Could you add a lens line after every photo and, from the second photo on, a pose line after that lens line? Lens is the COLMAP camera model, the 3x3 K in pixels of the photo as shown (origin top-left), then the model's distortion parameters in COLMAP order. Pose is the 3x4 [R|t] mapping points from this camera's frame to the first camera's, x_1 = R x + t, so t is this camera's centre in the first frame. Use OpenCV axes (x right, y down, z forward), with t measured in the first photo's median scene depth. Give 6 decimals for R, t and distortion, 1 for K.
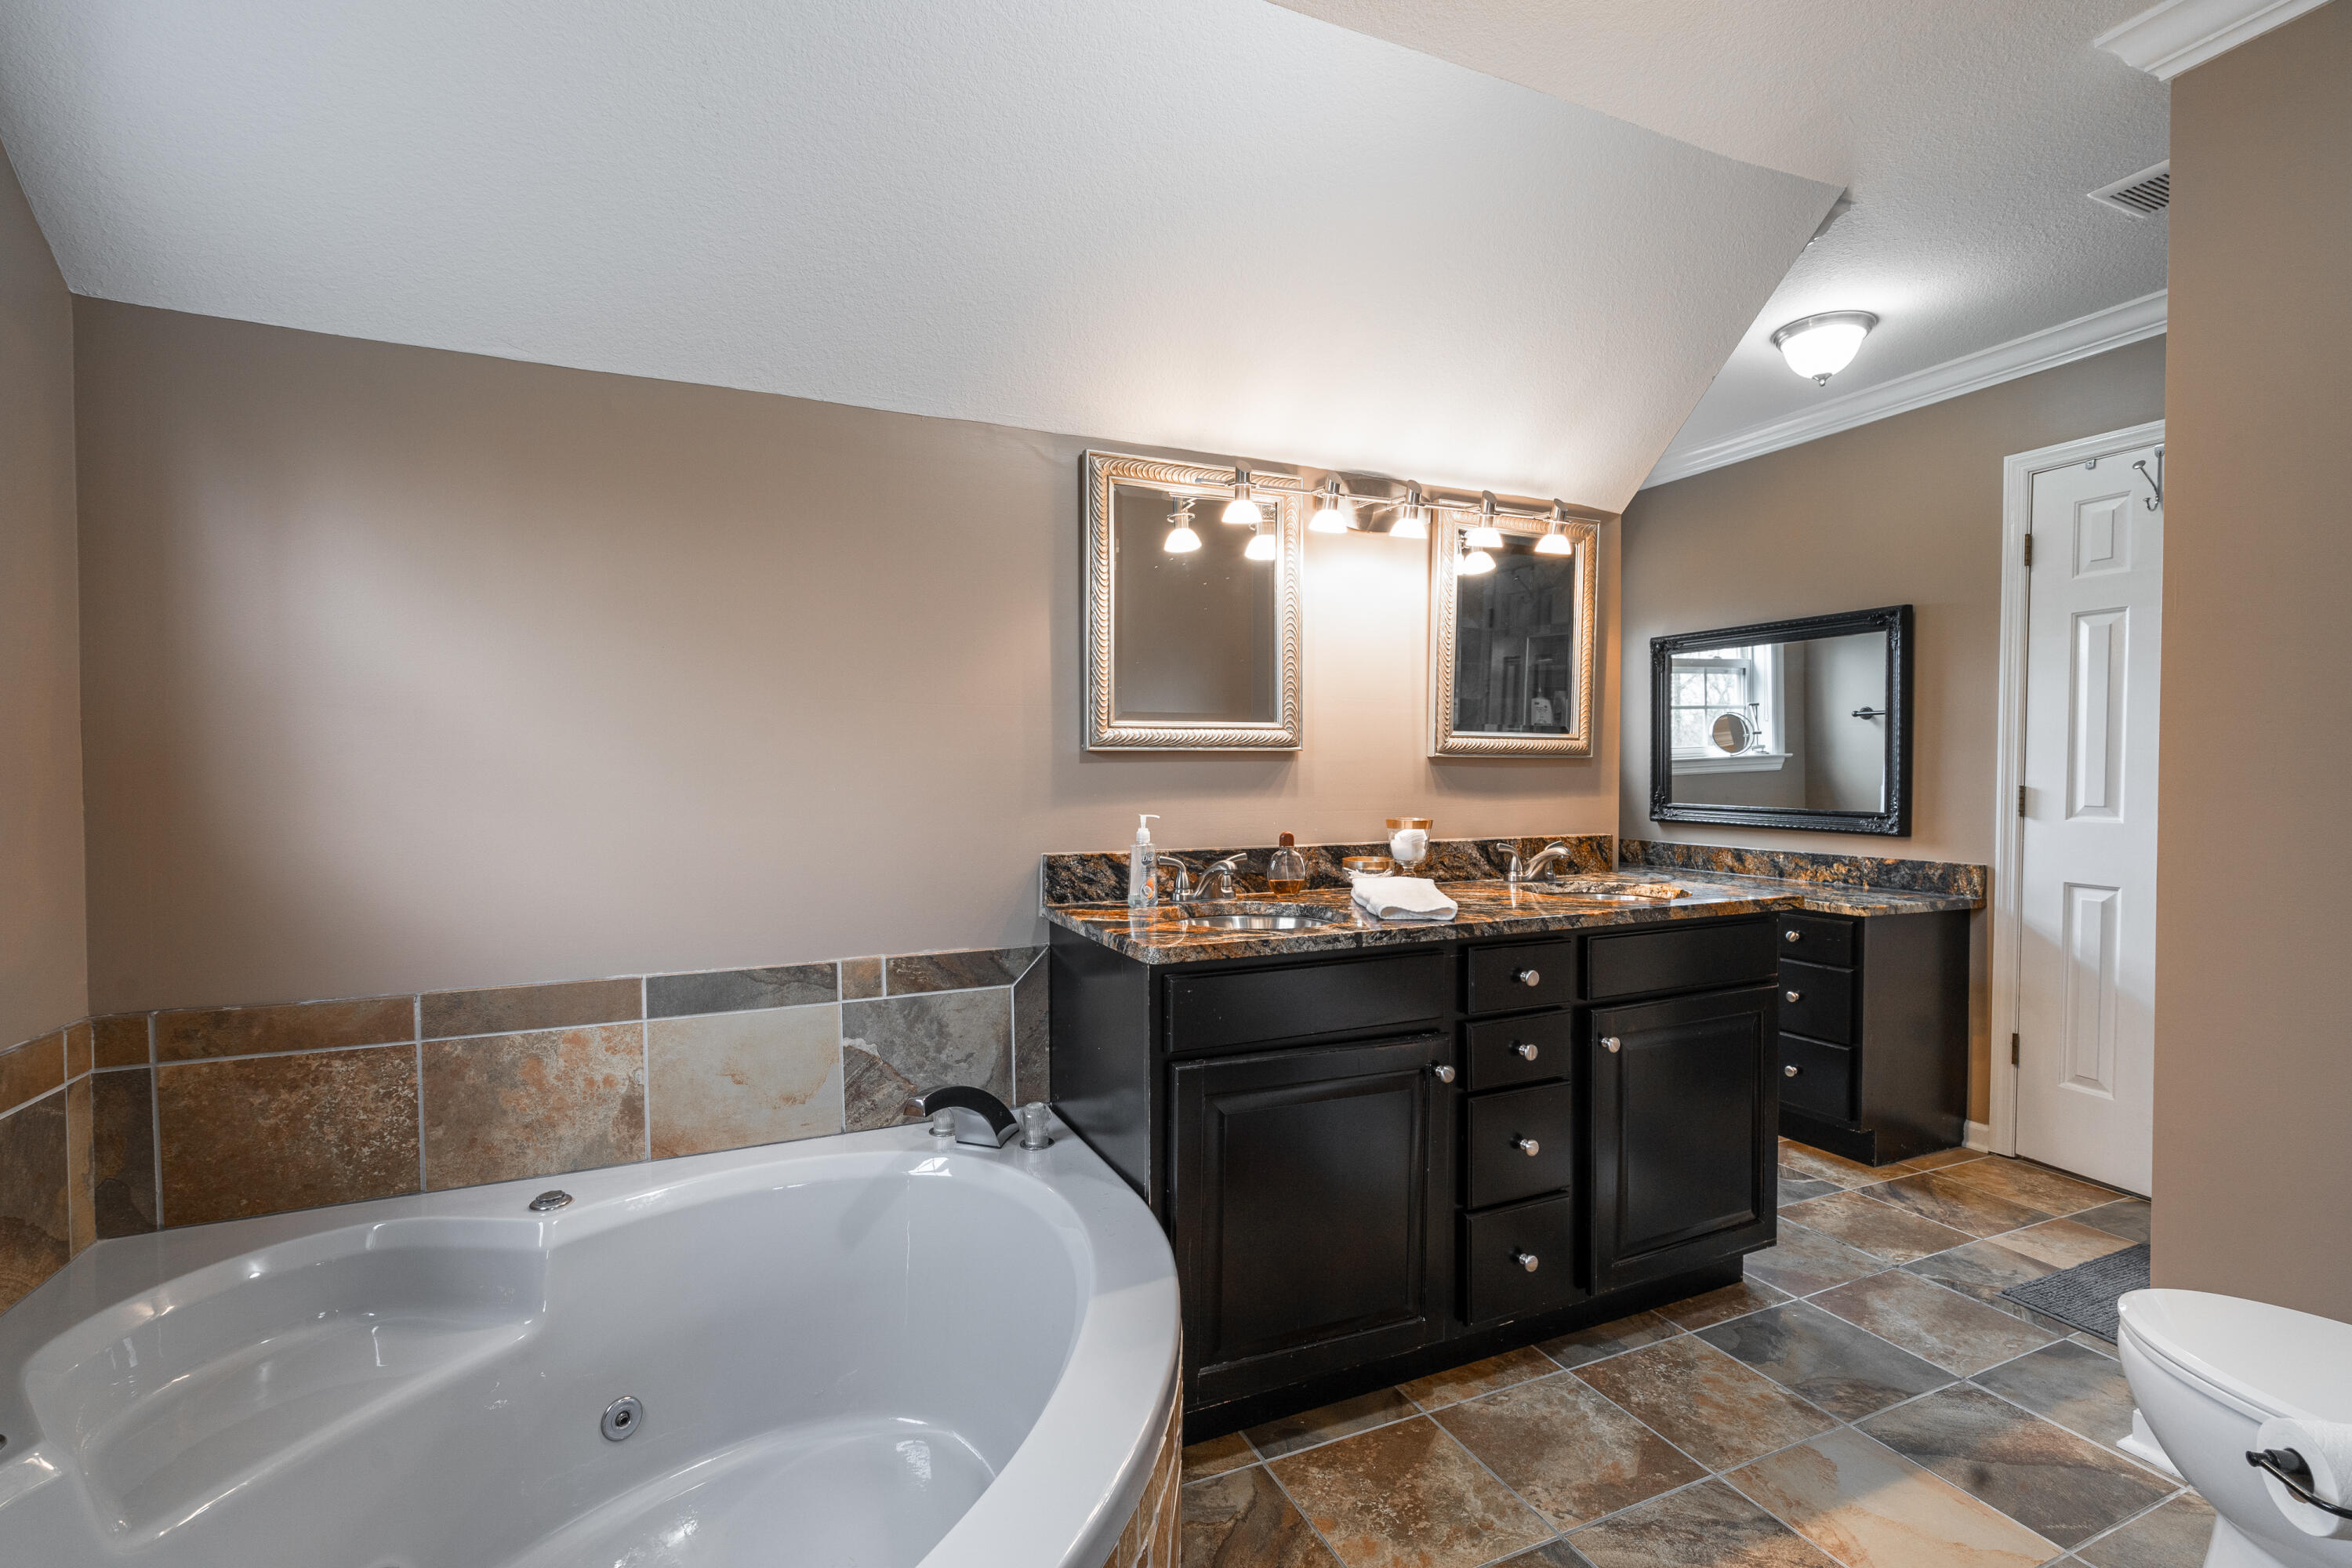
lens RADIAL K [[1045.9, 0, 1174.2], [0, 1045.9, 787.1], [0, 0, 1]] dist [-0.007922, 0.000376]
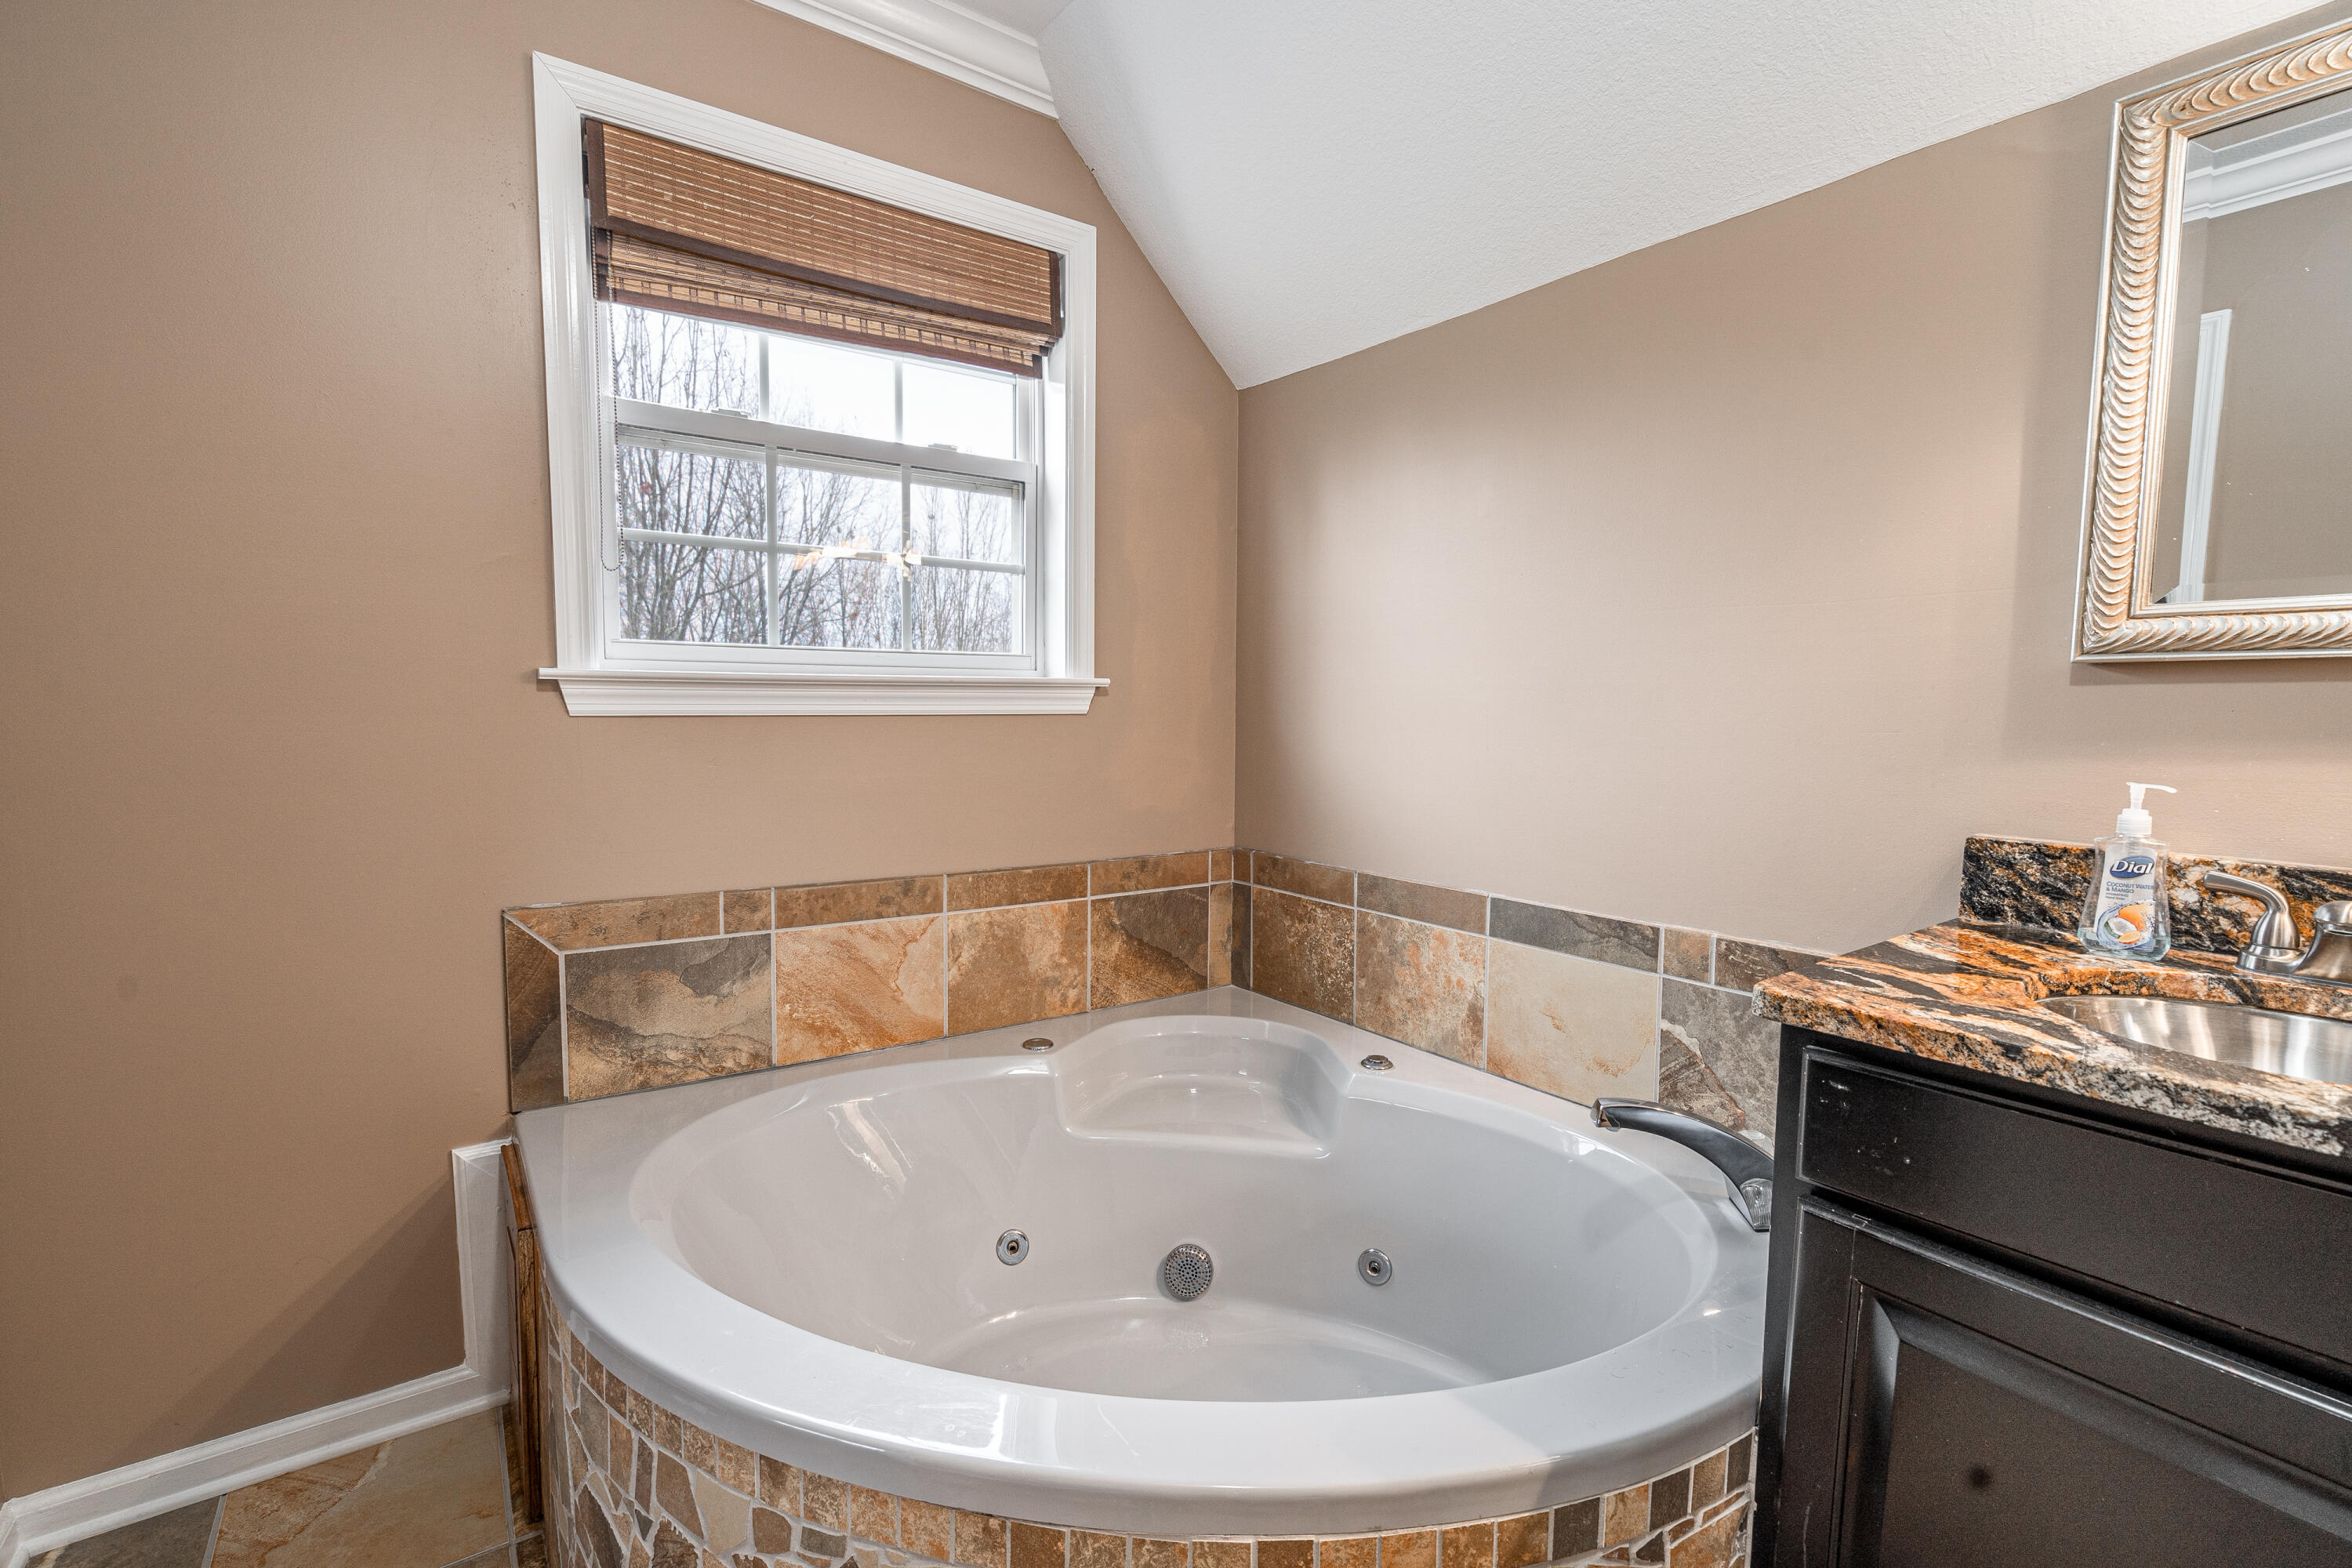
lens RADIAL K [[1045.9, 0, 1173.7], [0, 1045.9, 789.8], [0, 0, 1]] dist [-0.007922, 0.000376]
pose [[0.205586, 0.088647, -0.974616, 0.431020], [-0.025845, 0.996033, 0.085144, -0.002175], [0.978298, 0.007685, 0.207062, 0.486256]]
